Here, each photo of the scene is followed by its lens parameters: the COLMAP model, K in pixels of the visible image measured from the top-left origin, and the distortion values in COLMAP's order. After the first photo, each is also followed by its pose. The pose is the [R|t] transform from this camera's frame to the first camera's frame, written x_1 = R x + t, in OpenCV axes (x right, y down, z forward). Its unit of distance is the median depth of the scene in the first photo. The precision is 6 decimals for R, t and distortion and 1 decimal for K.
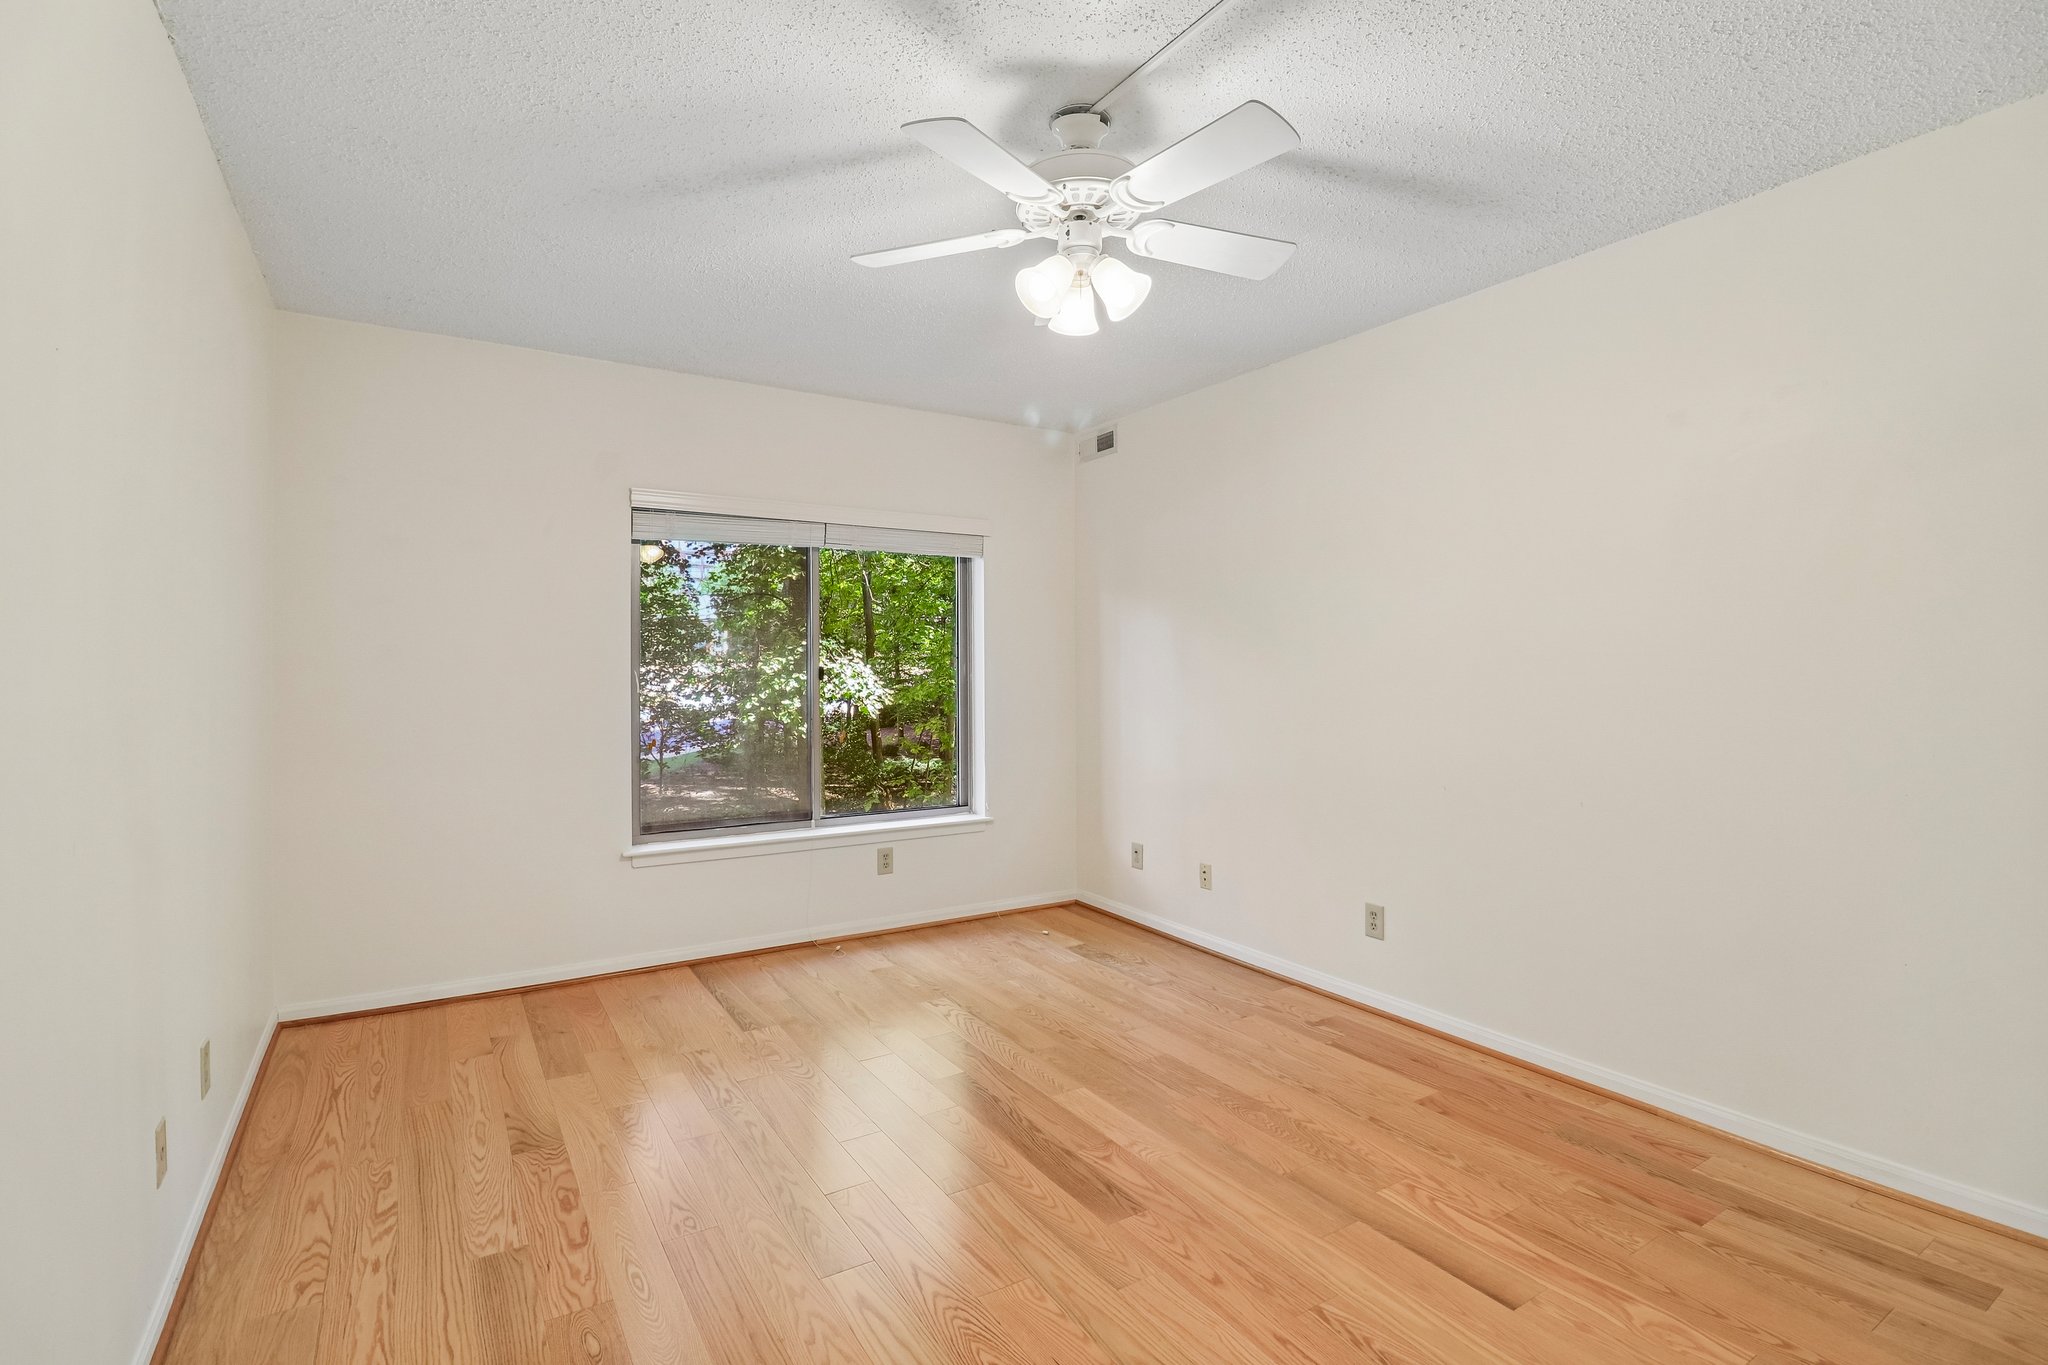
lens RADIAL K [[952.7, 0, 994.8], [0, 952.7, 675.6], [0, 0, 1]] dist [-0.004135, -0.010714]
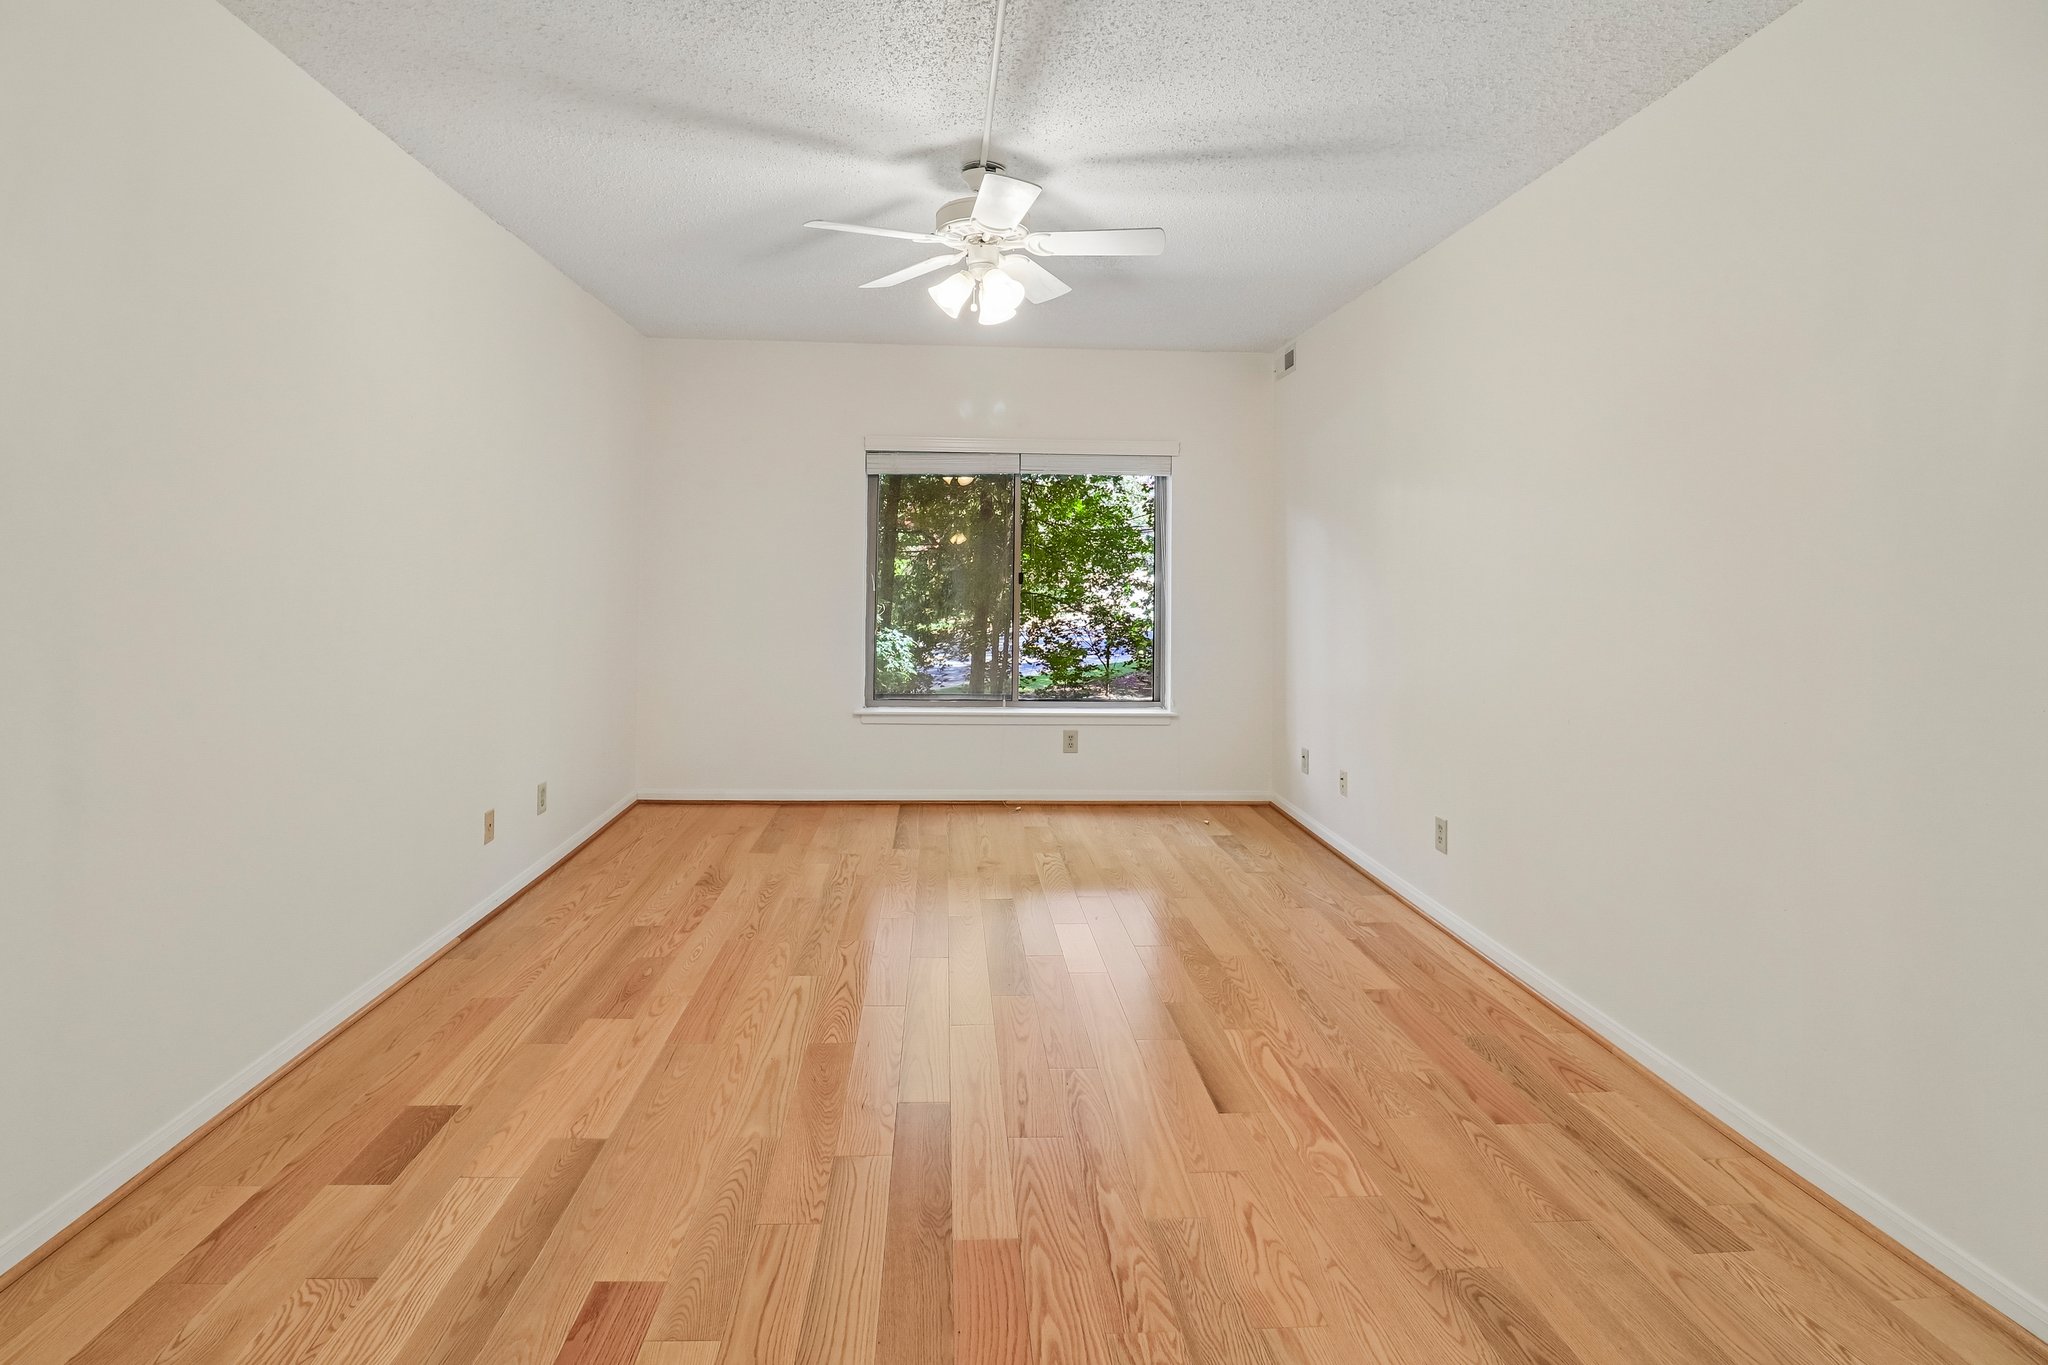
lens RADIAL K [[983.4, 0, 989.4], [0, 983.4, 576.2], [0, 0, 1]] dist [0.001705, -0.010406]
pose [[0.878610, 0.012810, -0.477368, 0.710518], [-0.017975, 0.999819, -0.006255, 0.006199], [0.477201, 0.014077, 0.878681, -0.192432]]
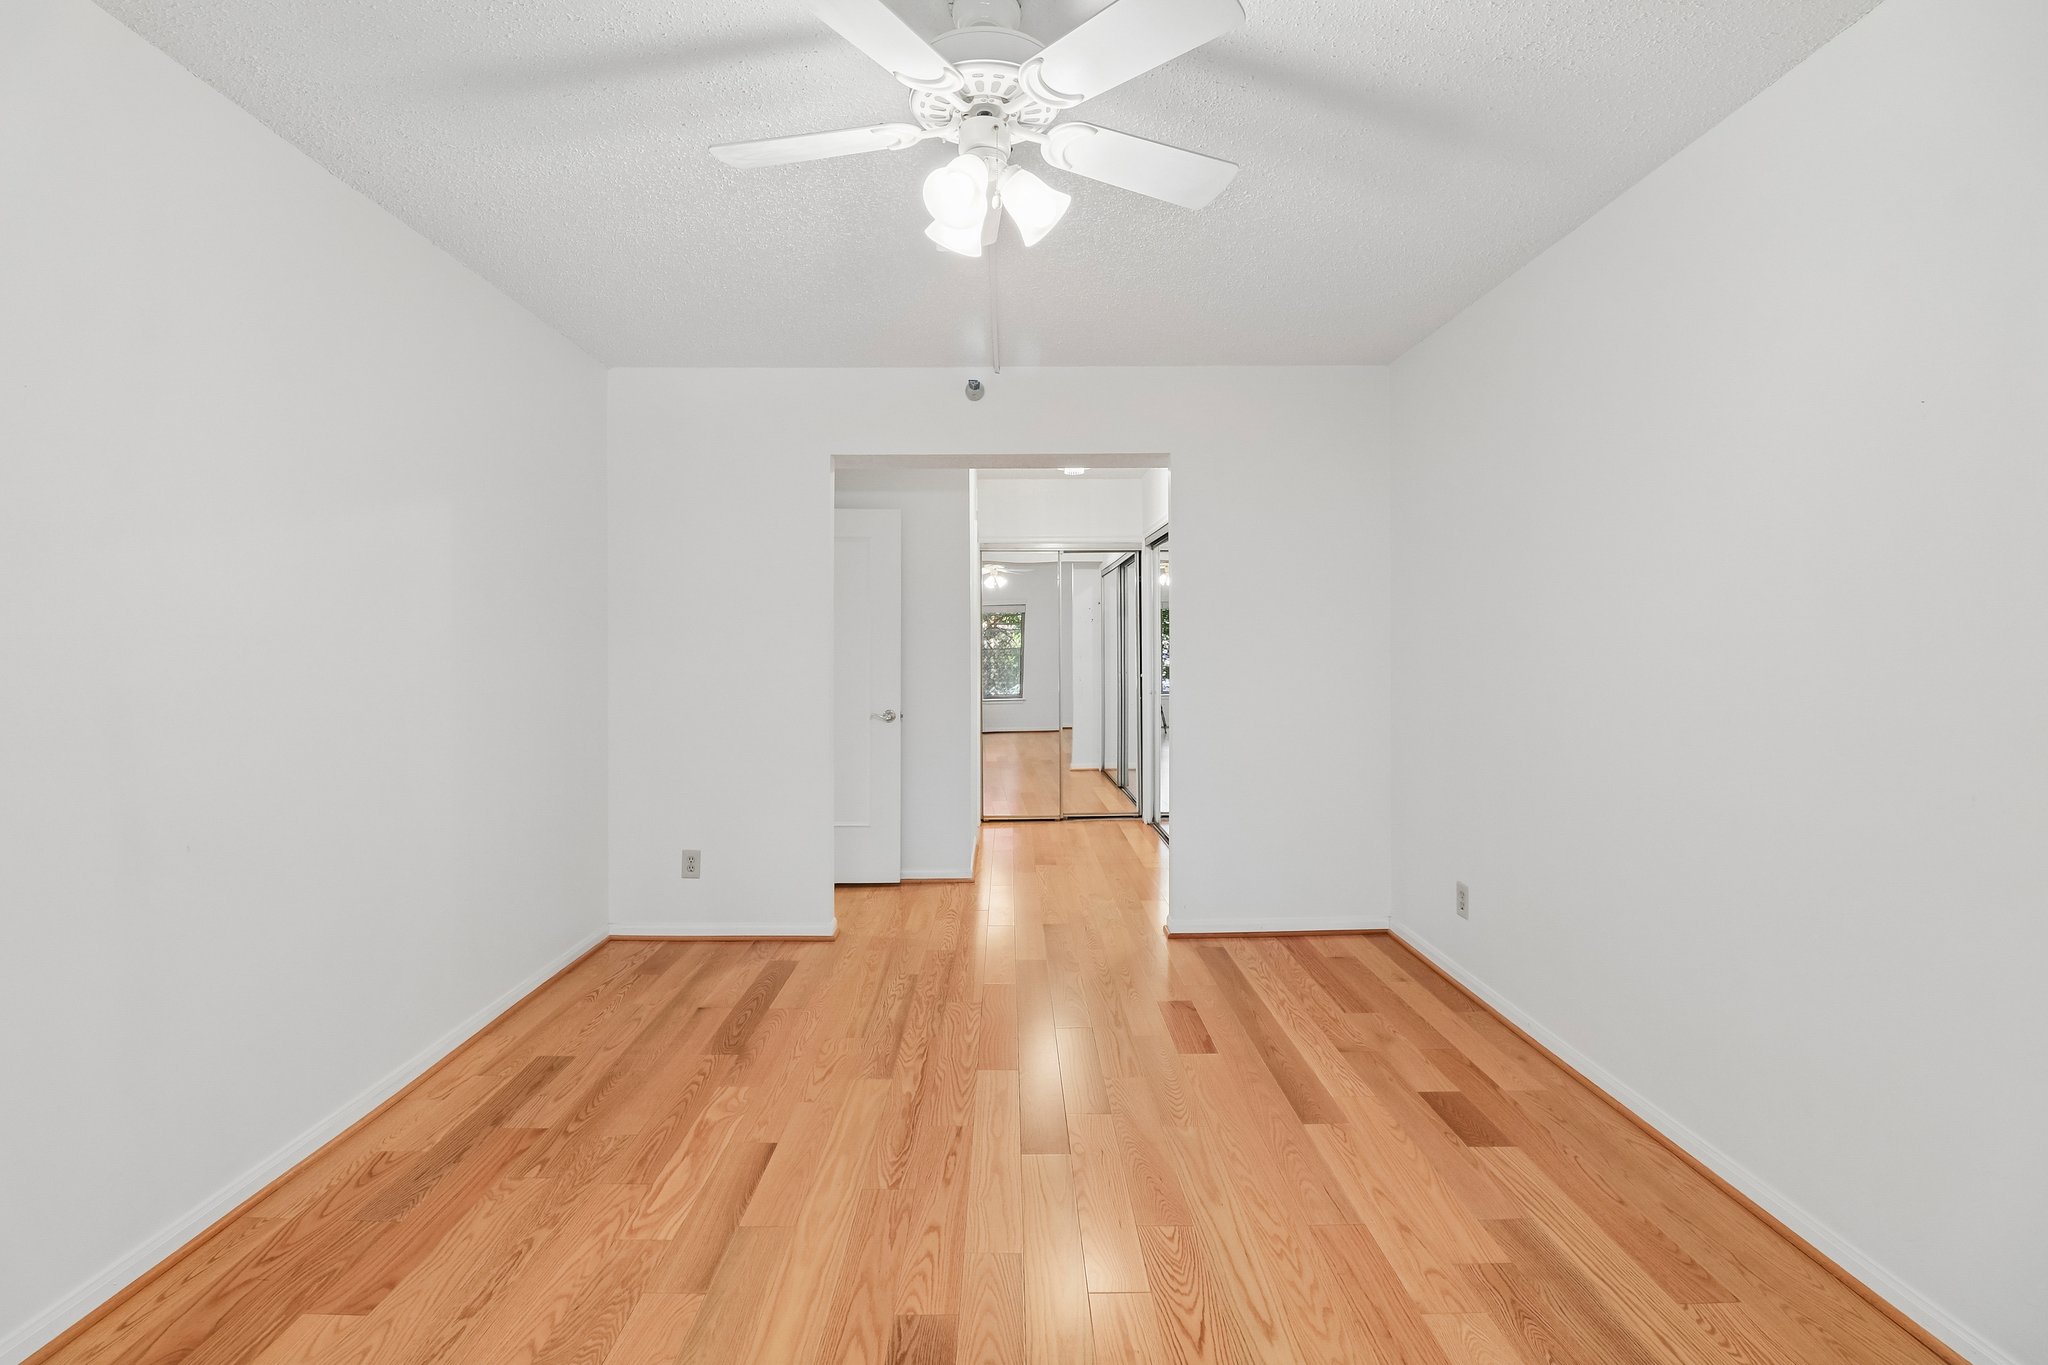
lens RADIAL K [[963.9, 0, 1005.3], [0, 963.9, 645.9], [0, 0, 1]] dist [0.002457, -0.013958]
pose [[-0.854485, 0.007281, 0.519425, -0.341678], [0.010028, 0.999947, 0.002481, -0.015464], [-0.519379, 0.007329, -0.854513, 1.597088]]
